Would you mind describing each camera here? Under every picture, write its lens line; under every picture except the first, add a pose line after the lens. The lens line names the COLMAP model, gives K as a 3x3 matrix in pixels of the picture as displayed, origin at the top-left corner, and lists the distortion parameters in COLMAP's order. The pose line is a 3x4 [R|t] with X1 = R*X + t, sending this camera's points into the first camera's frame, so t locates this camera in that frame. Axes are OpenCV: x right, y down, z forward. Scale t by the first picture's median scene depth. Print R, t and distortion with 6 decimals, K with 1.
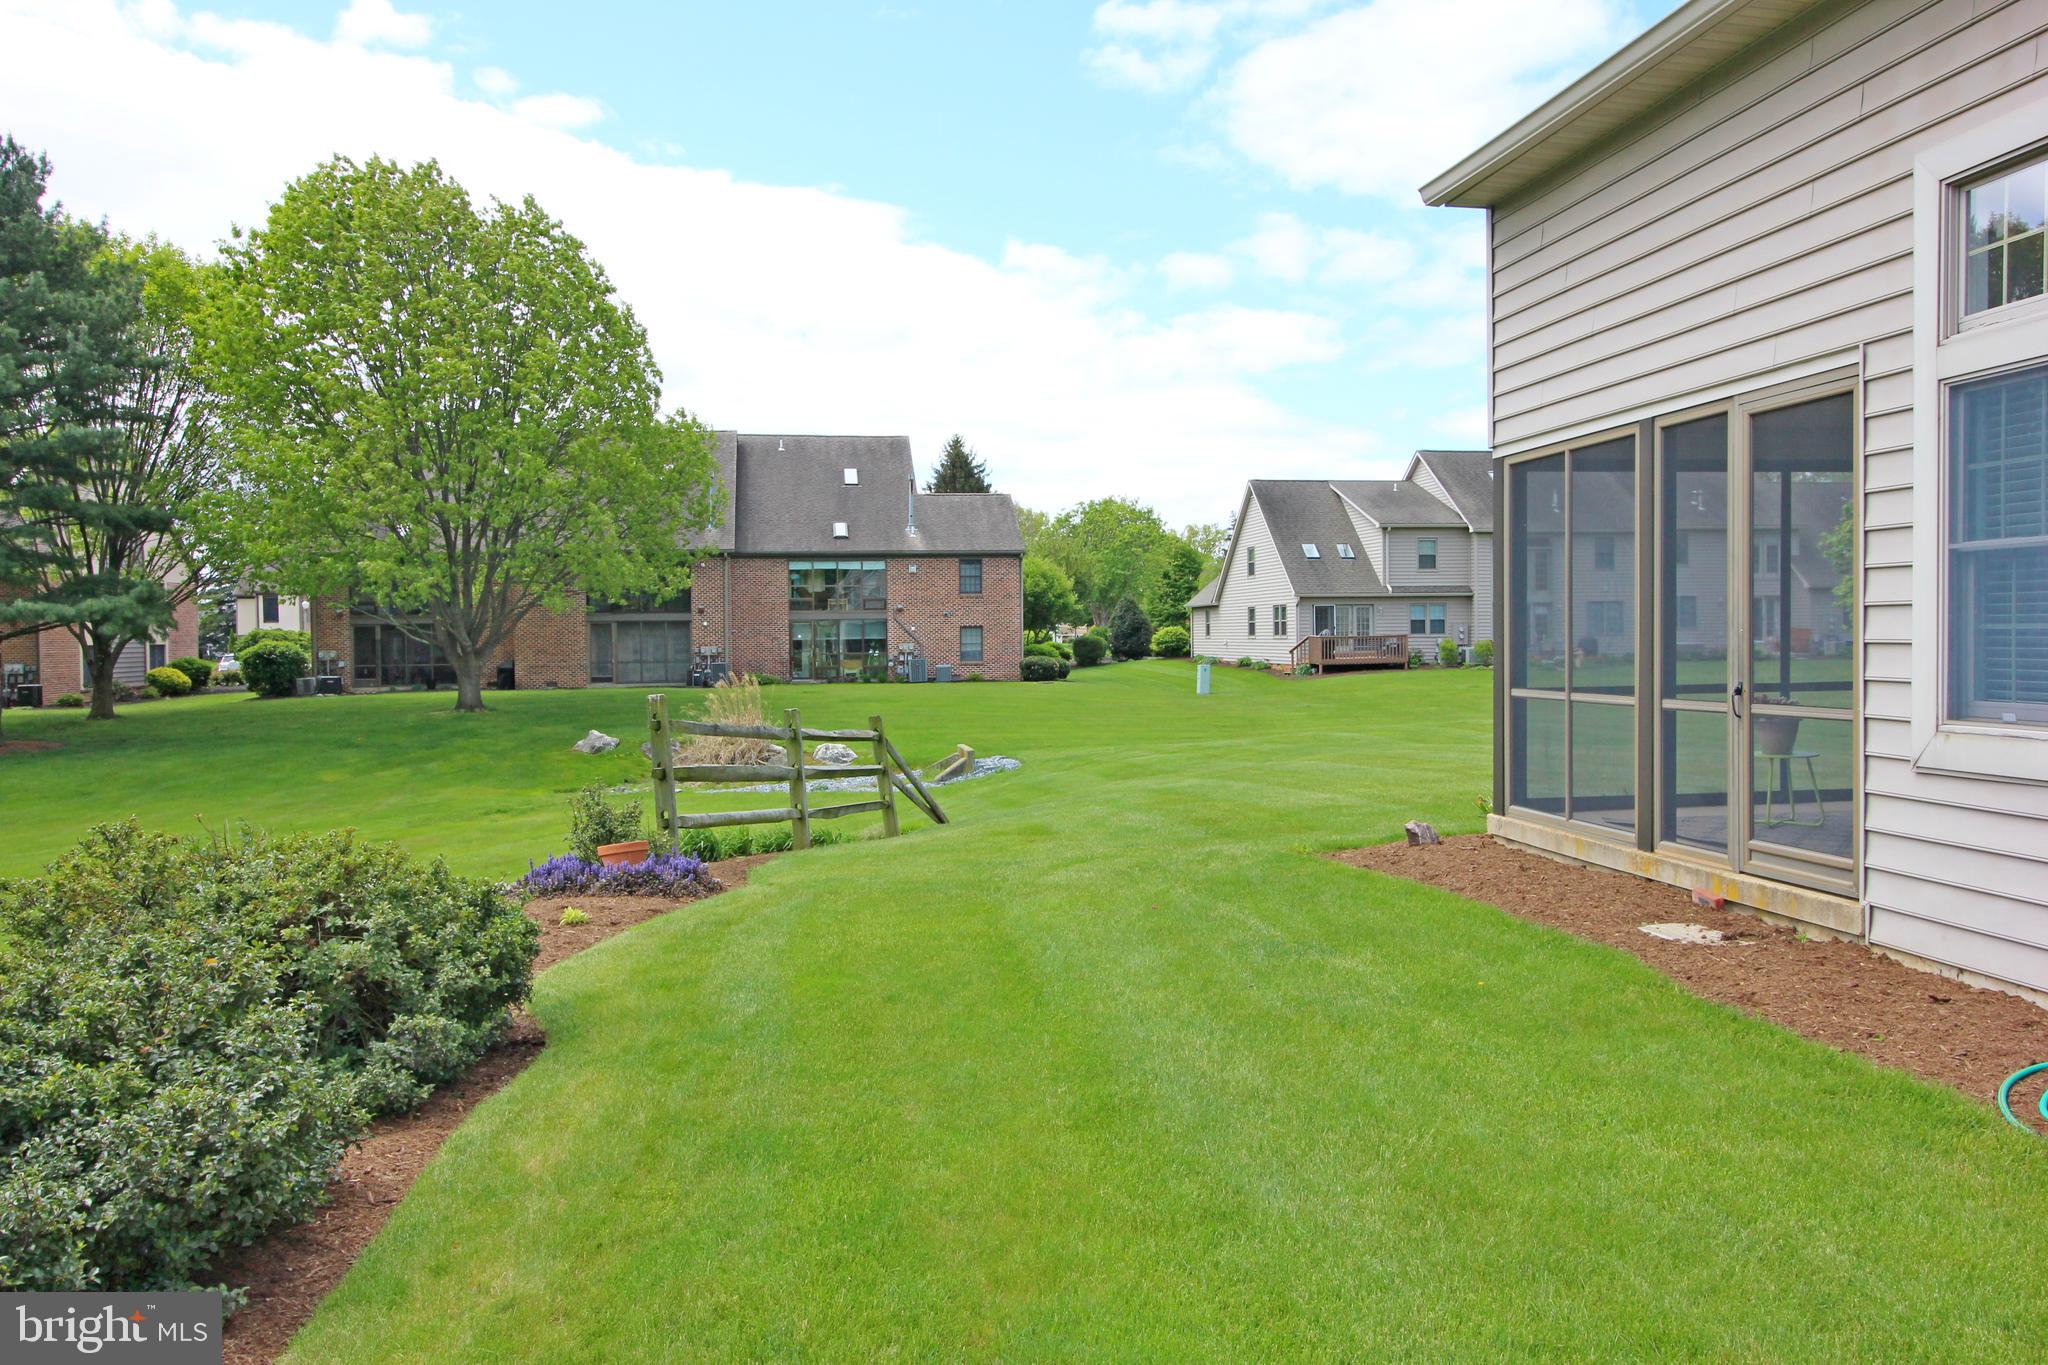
lens RADIAL K [[1604.0, 0, 1038.7], [0, 1604.0, 671.1], [0, 0, 1]] dist [0.015241, -0.006408]
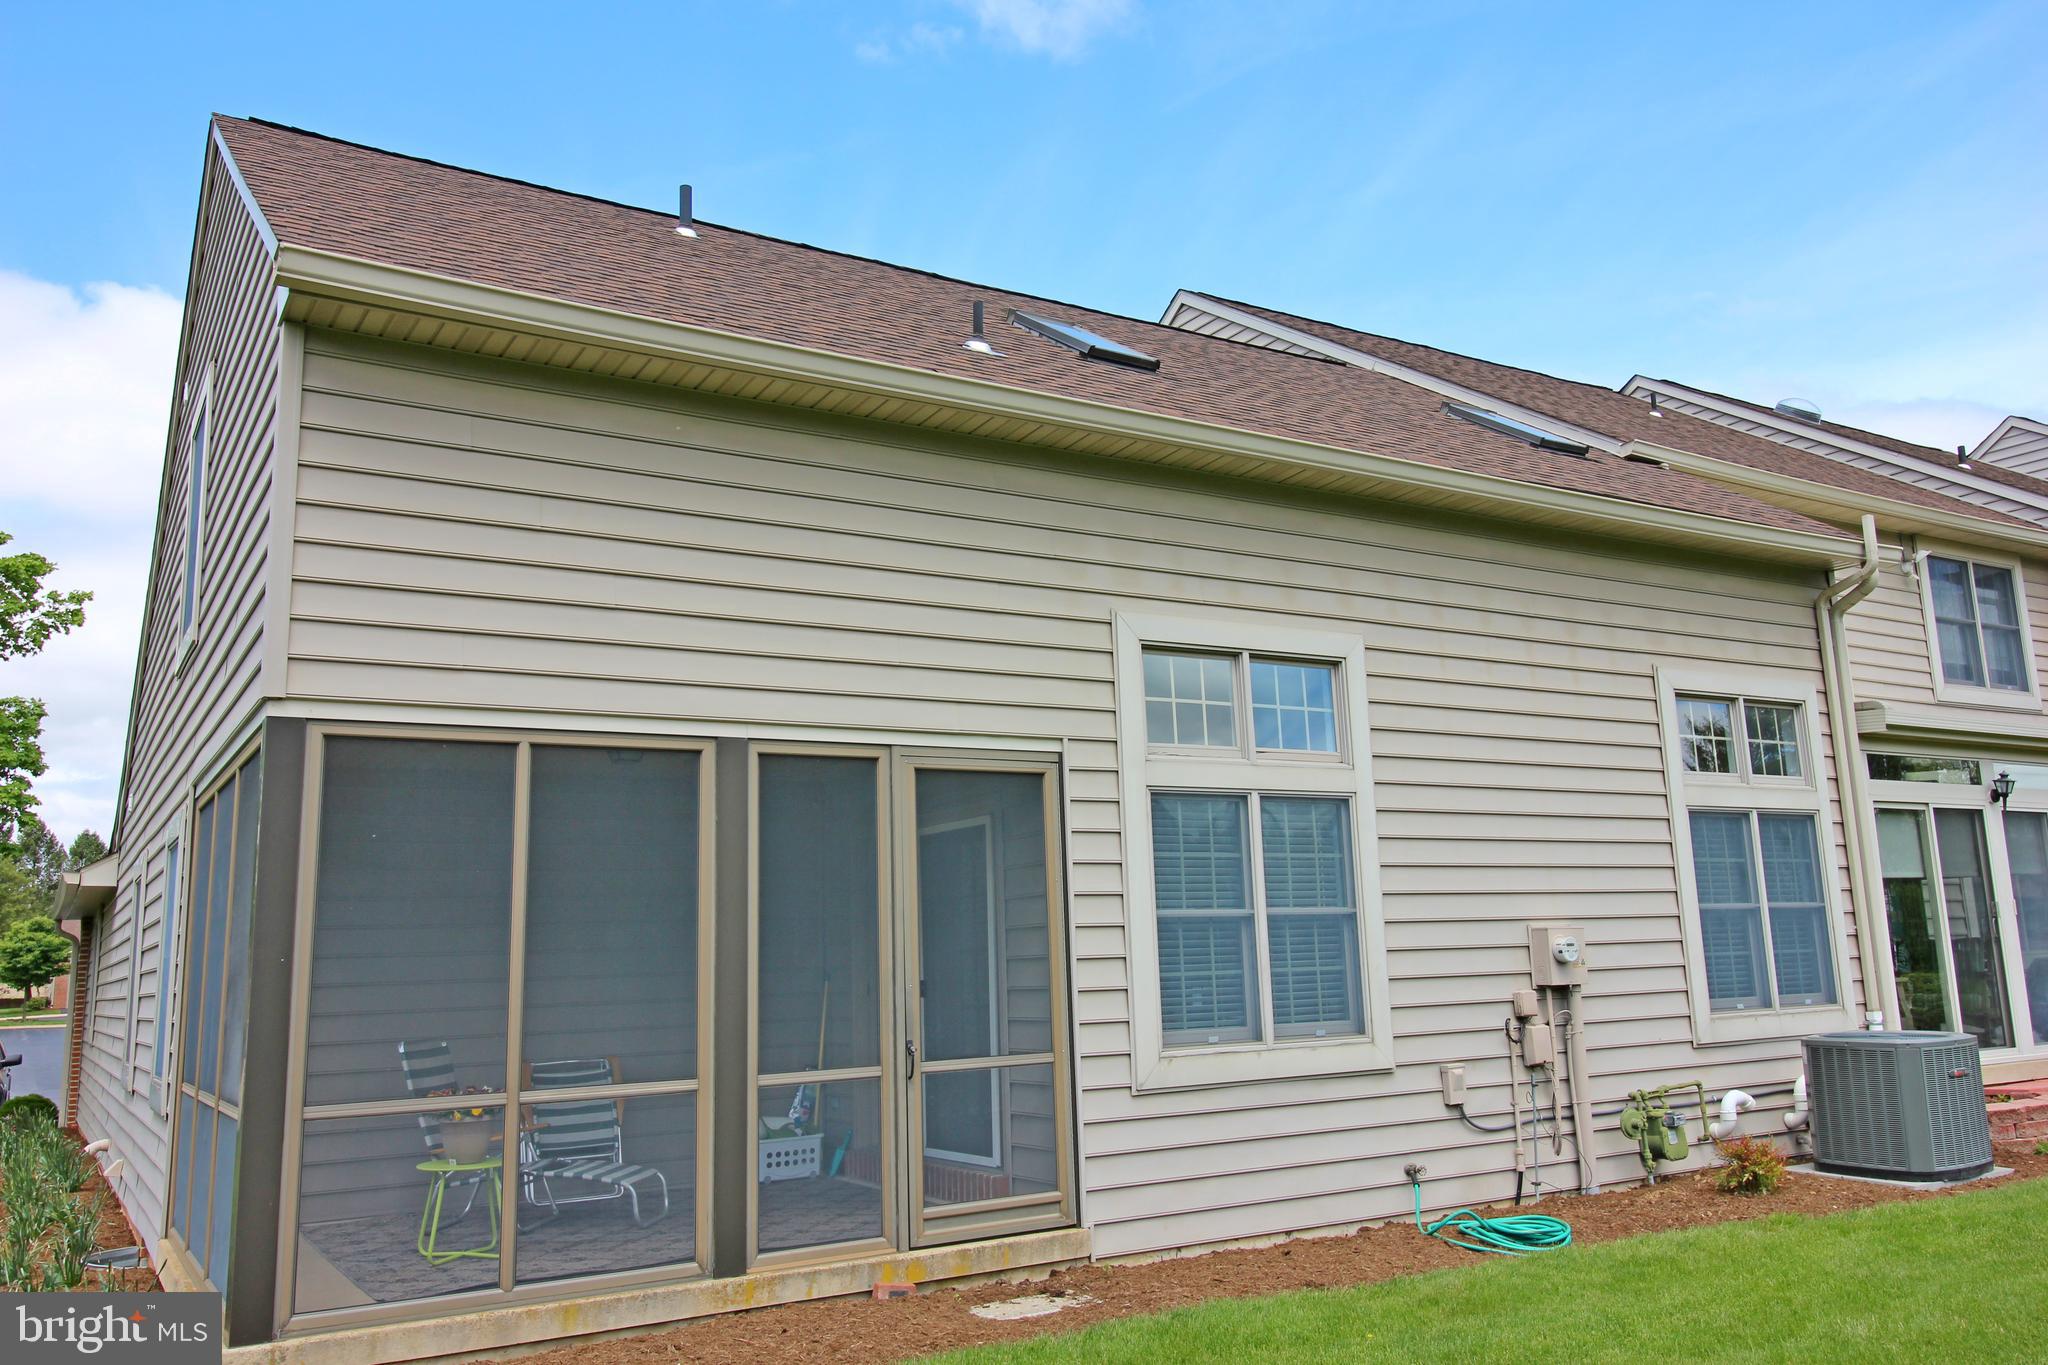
lens RADIAL K [[1604.0, 0, 1038.7], [0, 1604.0, 671.1], [0, 0, 1]] dist [0.015241, -0.006408]
pose [[-0.394176, 0.194830, 0.898146, -0.059416], [0.060067, 0.980643, -0.186364, -0.003132], [-0.917070, -0.019512, -0.398248, 0.155992]]
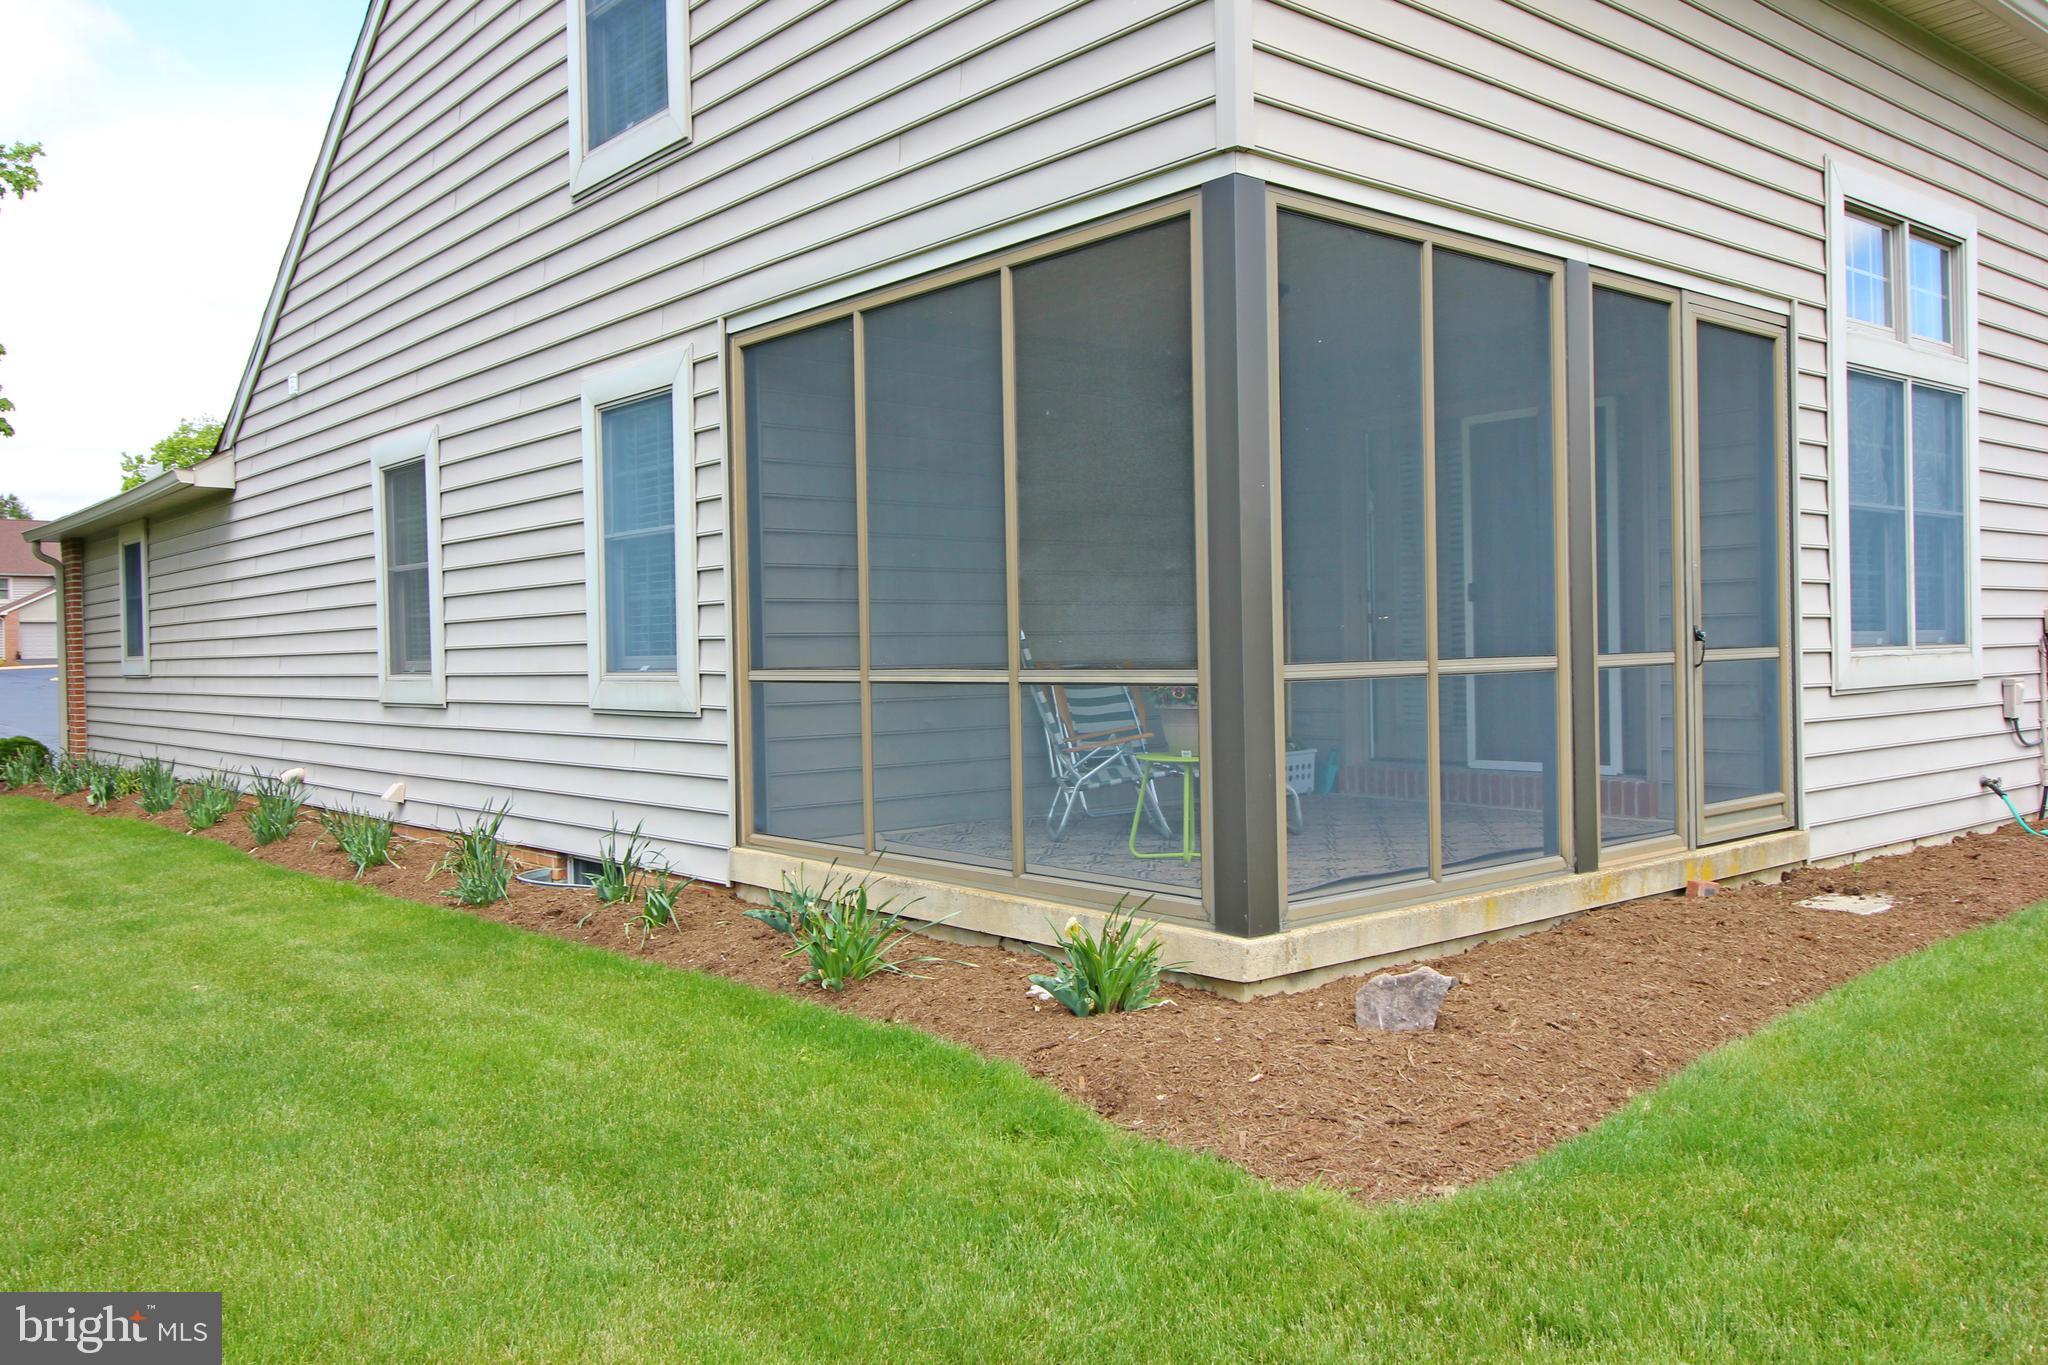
lens RADIAL K [[1604.0, 0, 1038.7], [0, 1604.0, 671.1], [0, 0, 1]] dist [0.015241, -0.006408]
pose [[-0.532808, 0.011797, 0.846154, -0.012264], [0.044102, 0.998931, 0.013844, 0.000440], [-0.845086, 0.044694, -0.532758, 0.208045]]
